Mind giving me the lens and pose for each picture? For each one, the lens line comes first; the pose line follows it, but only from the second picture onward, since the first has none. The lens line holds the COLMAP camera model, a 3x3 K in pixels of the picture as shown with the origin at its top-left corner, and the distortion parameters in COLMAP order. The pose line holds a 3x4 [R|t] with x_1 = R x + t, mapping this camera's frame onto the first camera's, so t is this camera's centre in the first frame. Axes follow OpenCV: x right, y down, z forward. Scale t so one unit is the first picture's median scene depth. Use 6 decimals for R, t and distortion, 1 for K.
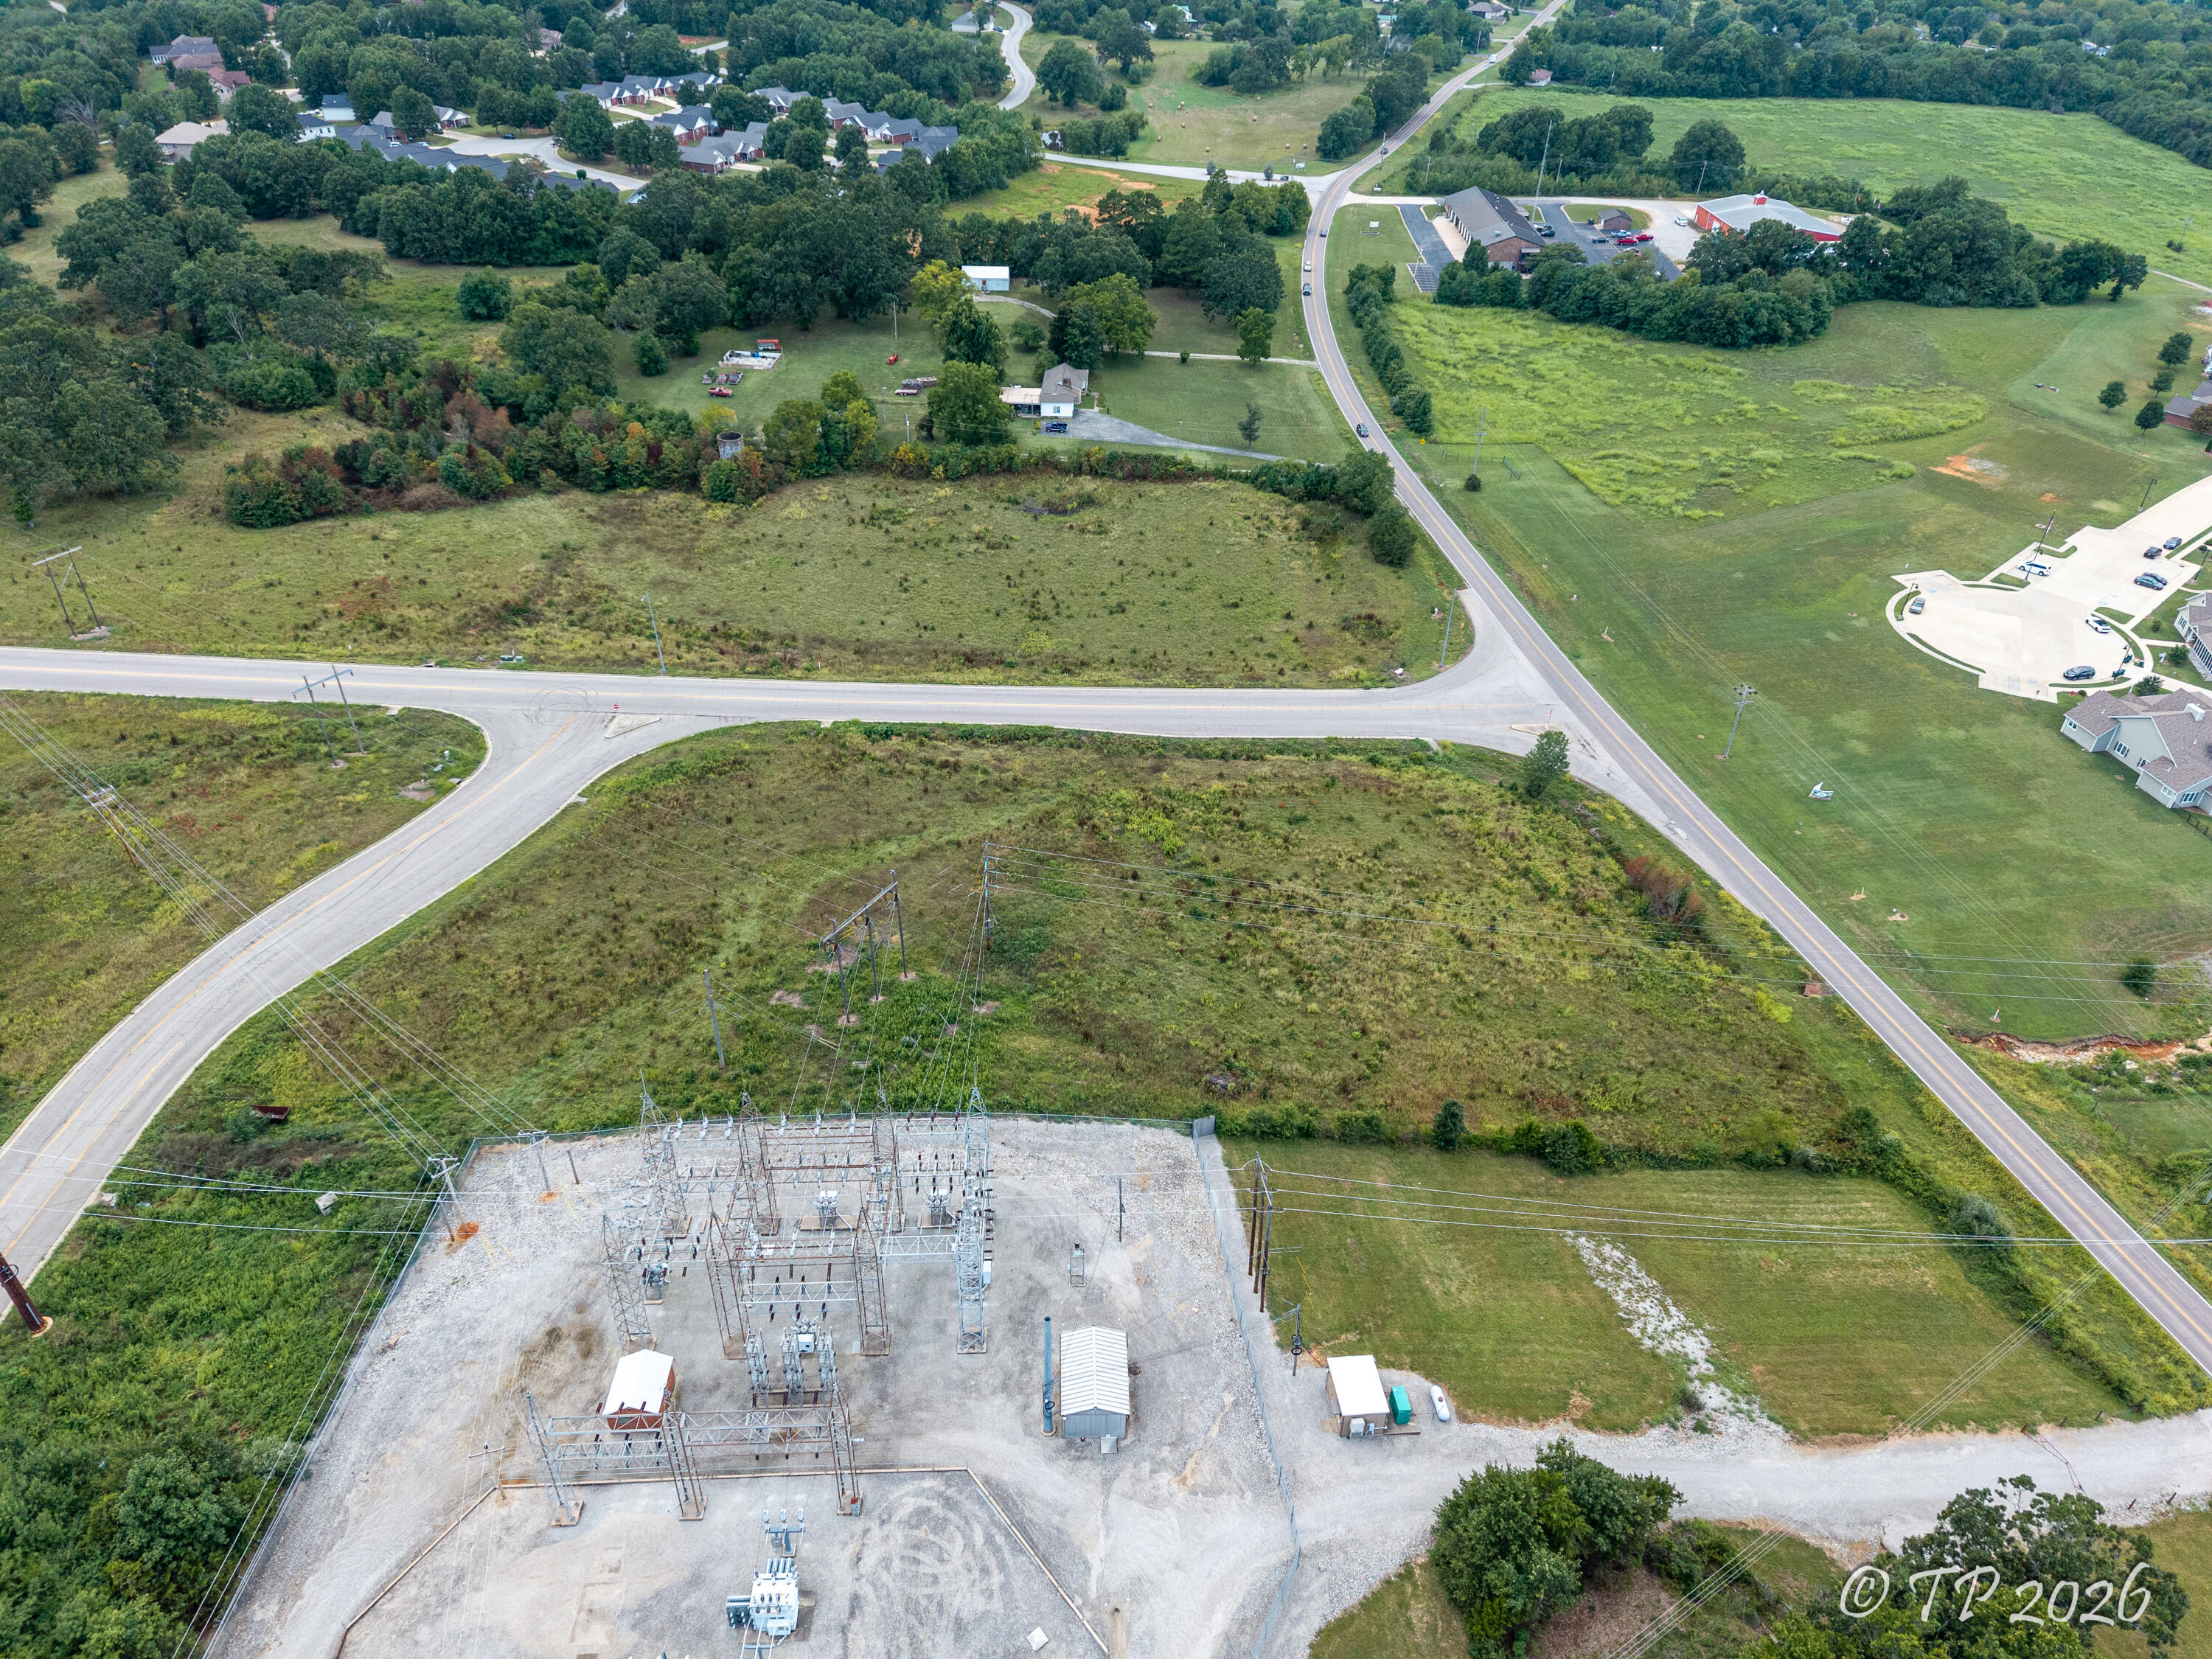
lens RADIAL K [[1418.7, 0, 1105.1], [0, 1418.7, 857.6], [0, 0, 1]] dist [0.237692, -0.220508]
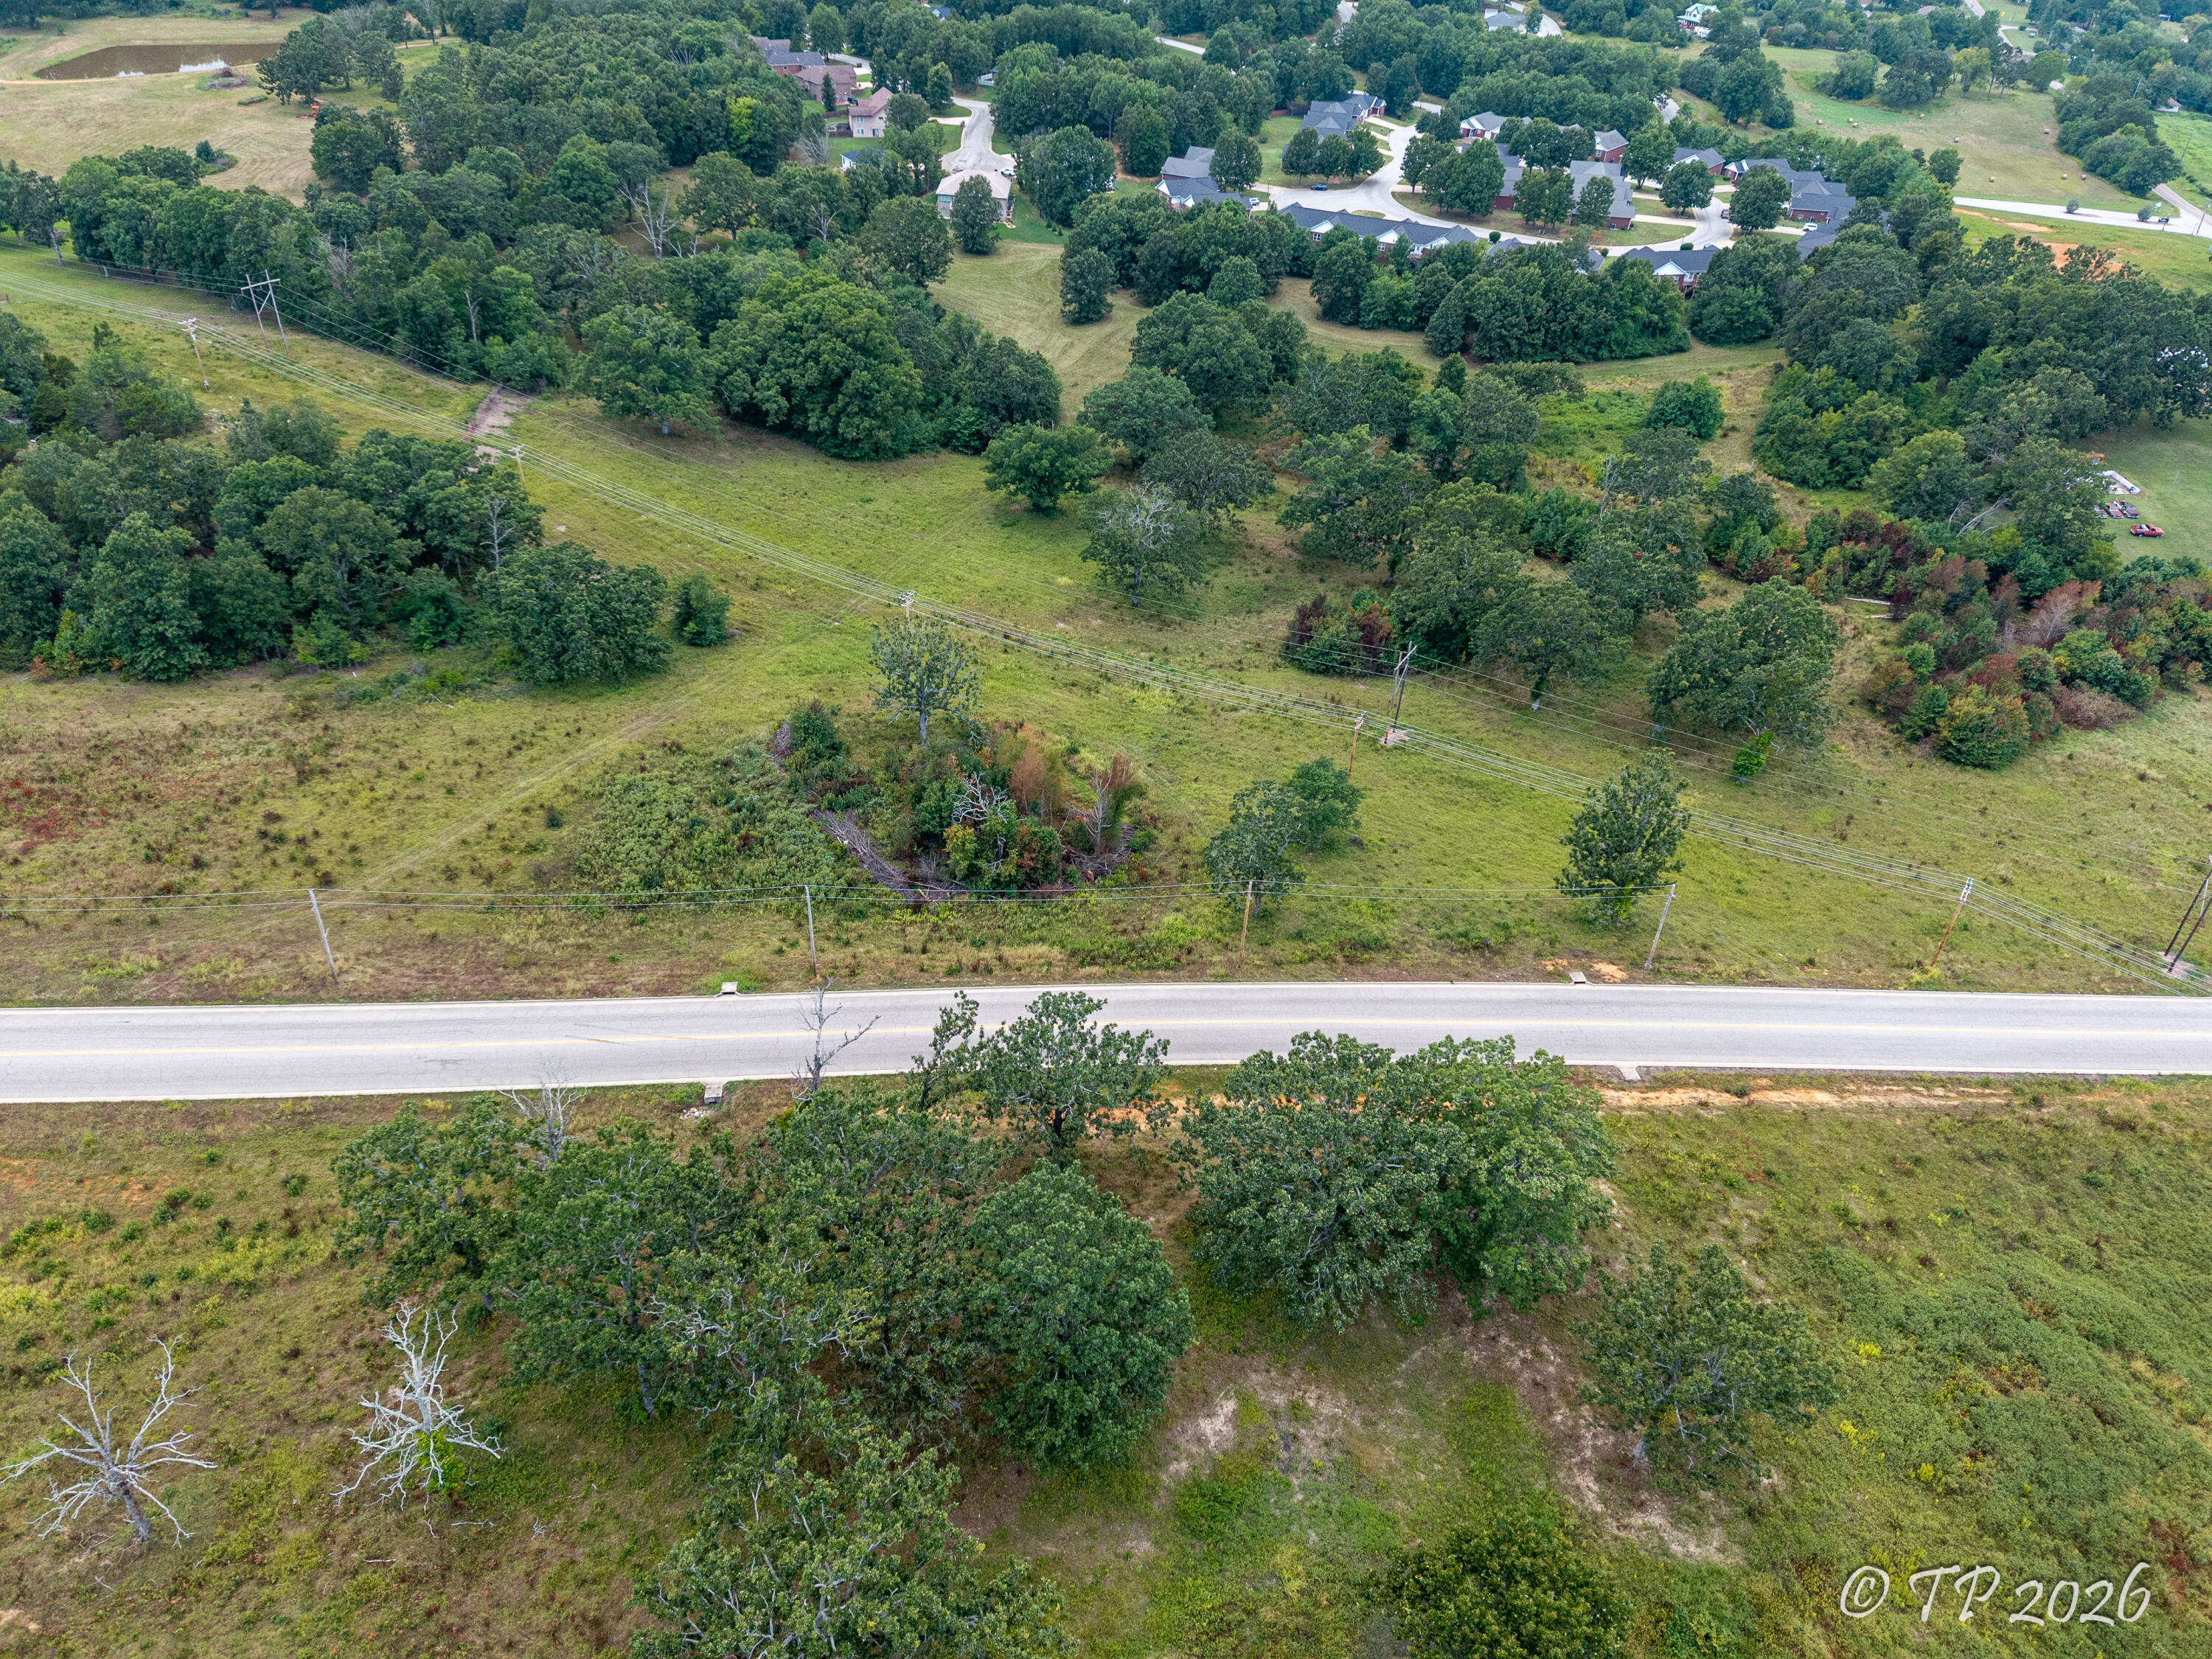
lens RADIAL K [[1502.5, 0, 1105.9], [0, 1502.5, 855.2], [0, 0, 1]] dist [0.244036, -0.233461]
pose [[0.996114, -0.017968, 0.086216, -0.937967], [0.018251, 0.999830, -0.002502, -0.156498], [-0.086156, 0.004066, 0.996273, 0.198717]]
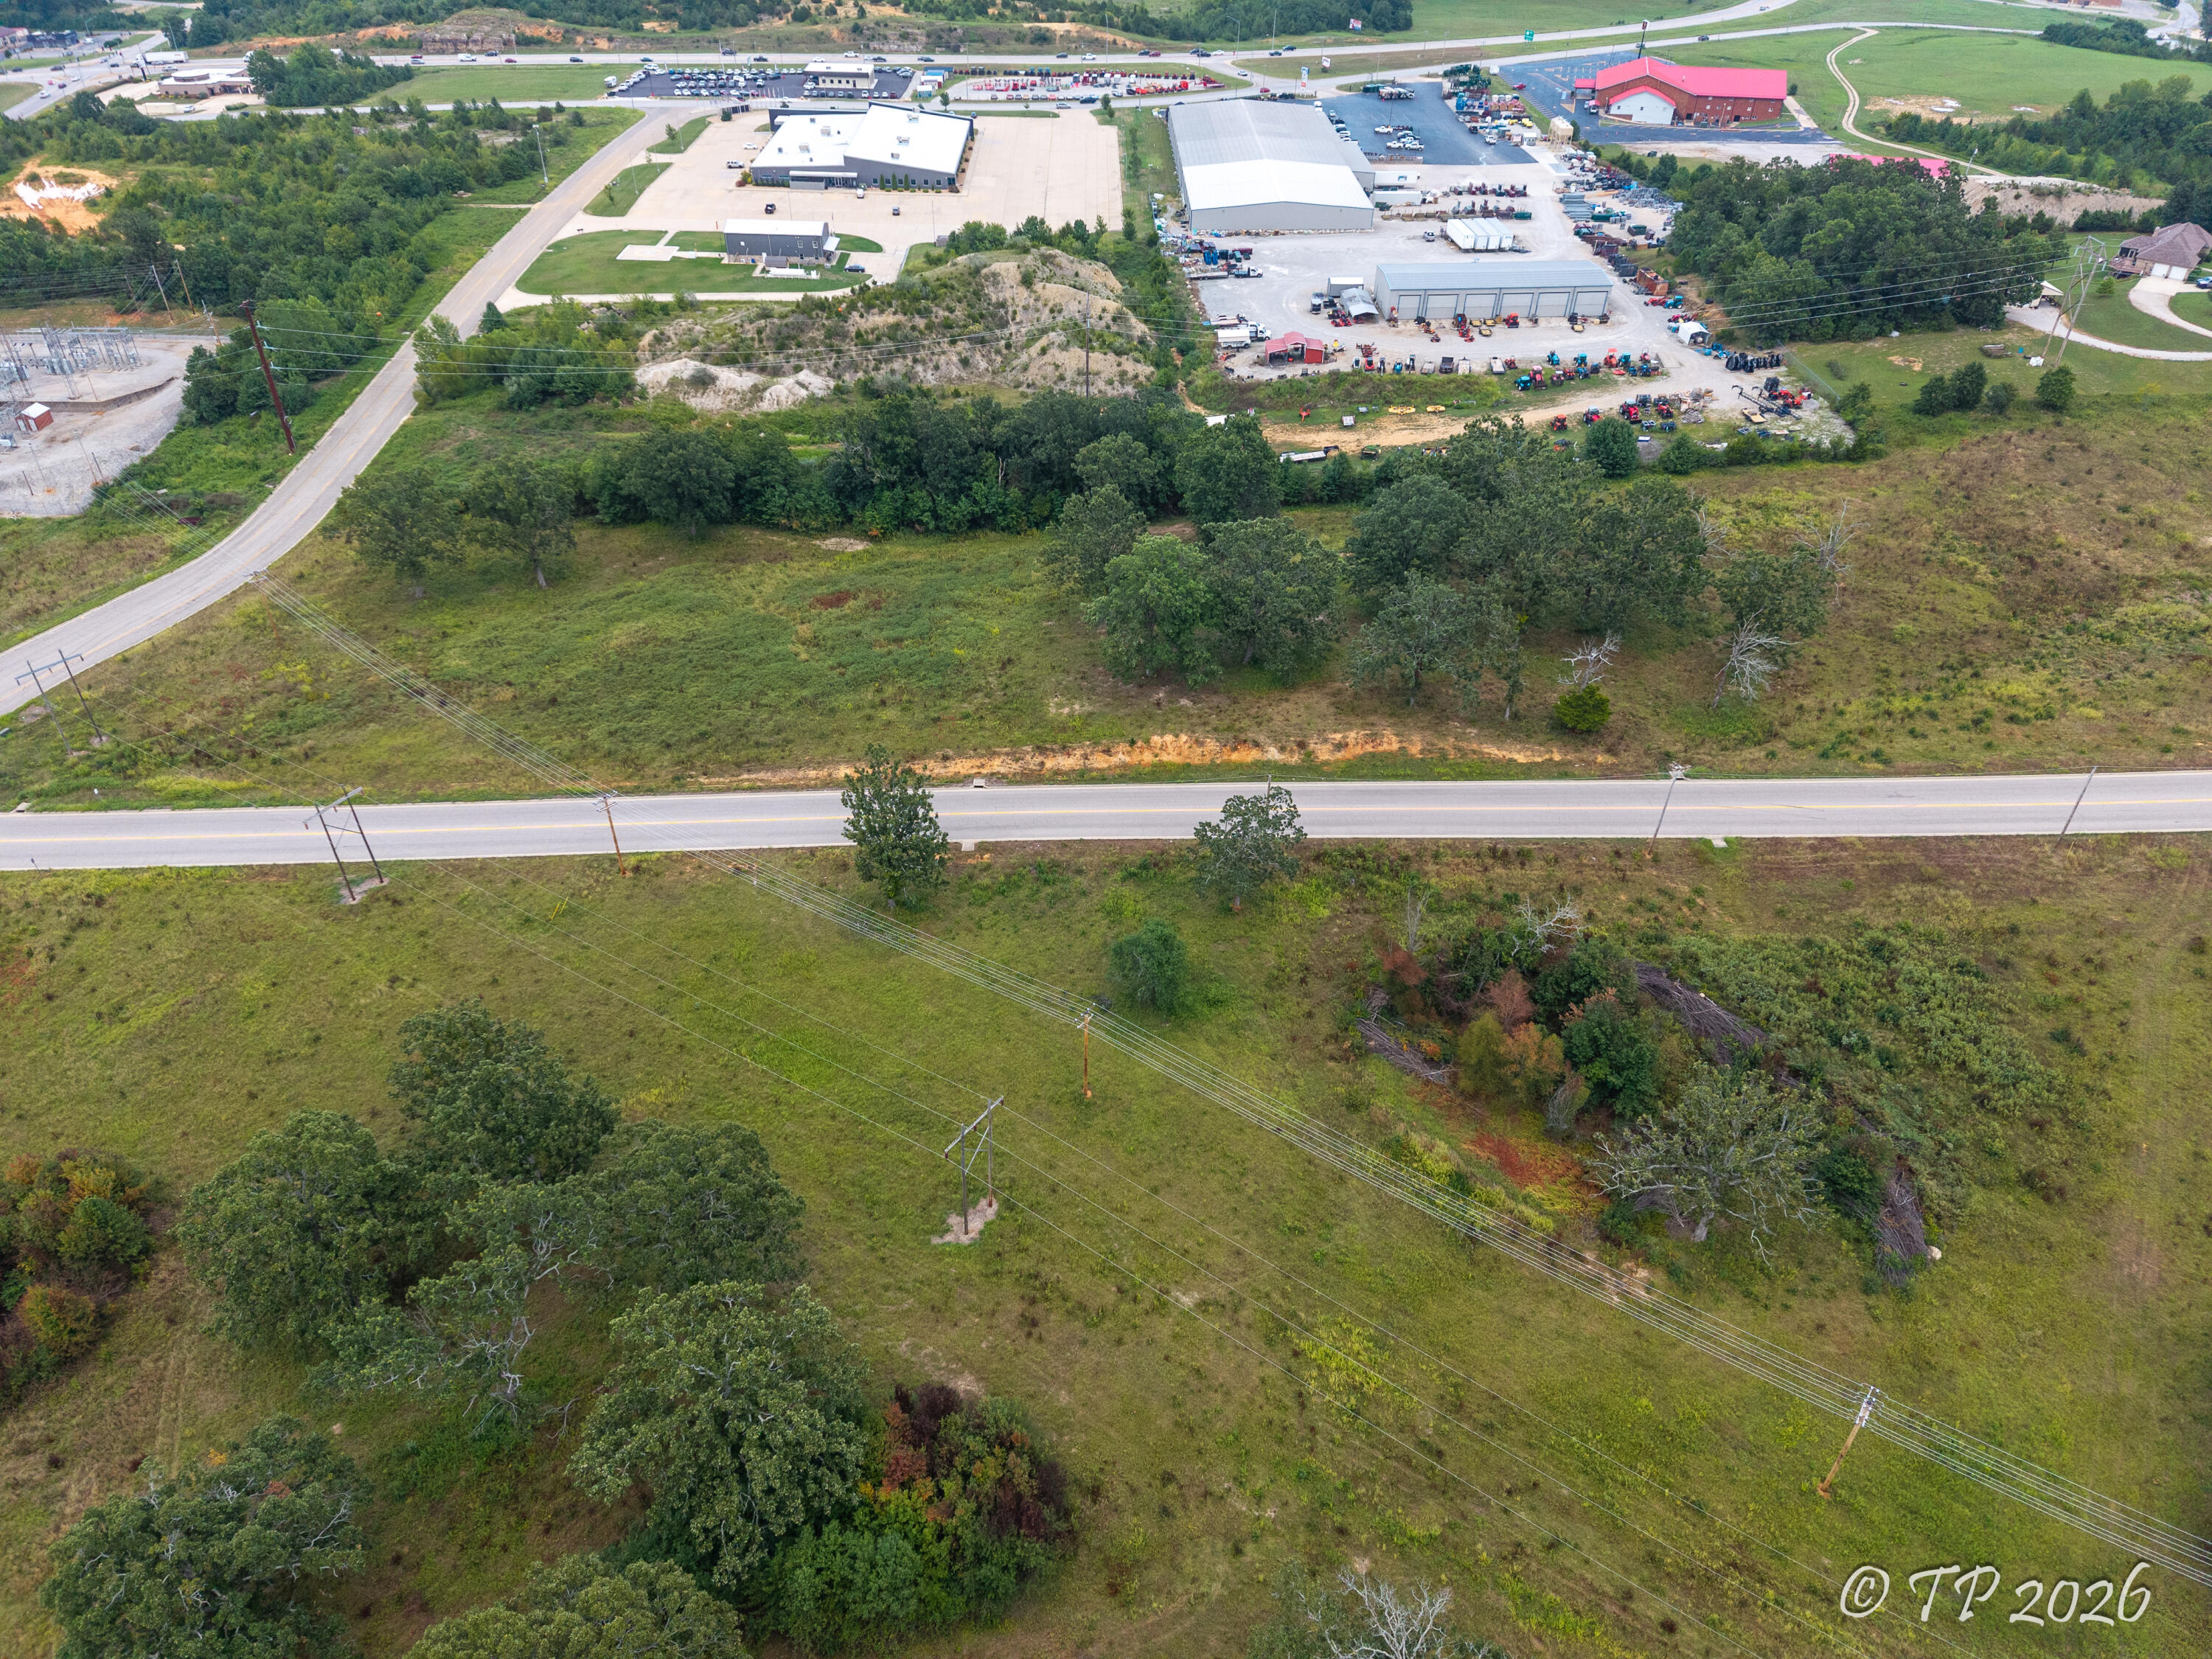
lens RADIAL K [[1418.7, 0, 1105.1], [0, 1418.7, 857.6], [0, 0, 1]] dist [0.237692, -0.220508]
pose [[-0.999504, -0.029724, 0.010451, -0.789595], [0.000893, 0.304814, 0.952412, -0.653900], [-0.031495, 0.951948, -0.304636, 0.896089]]
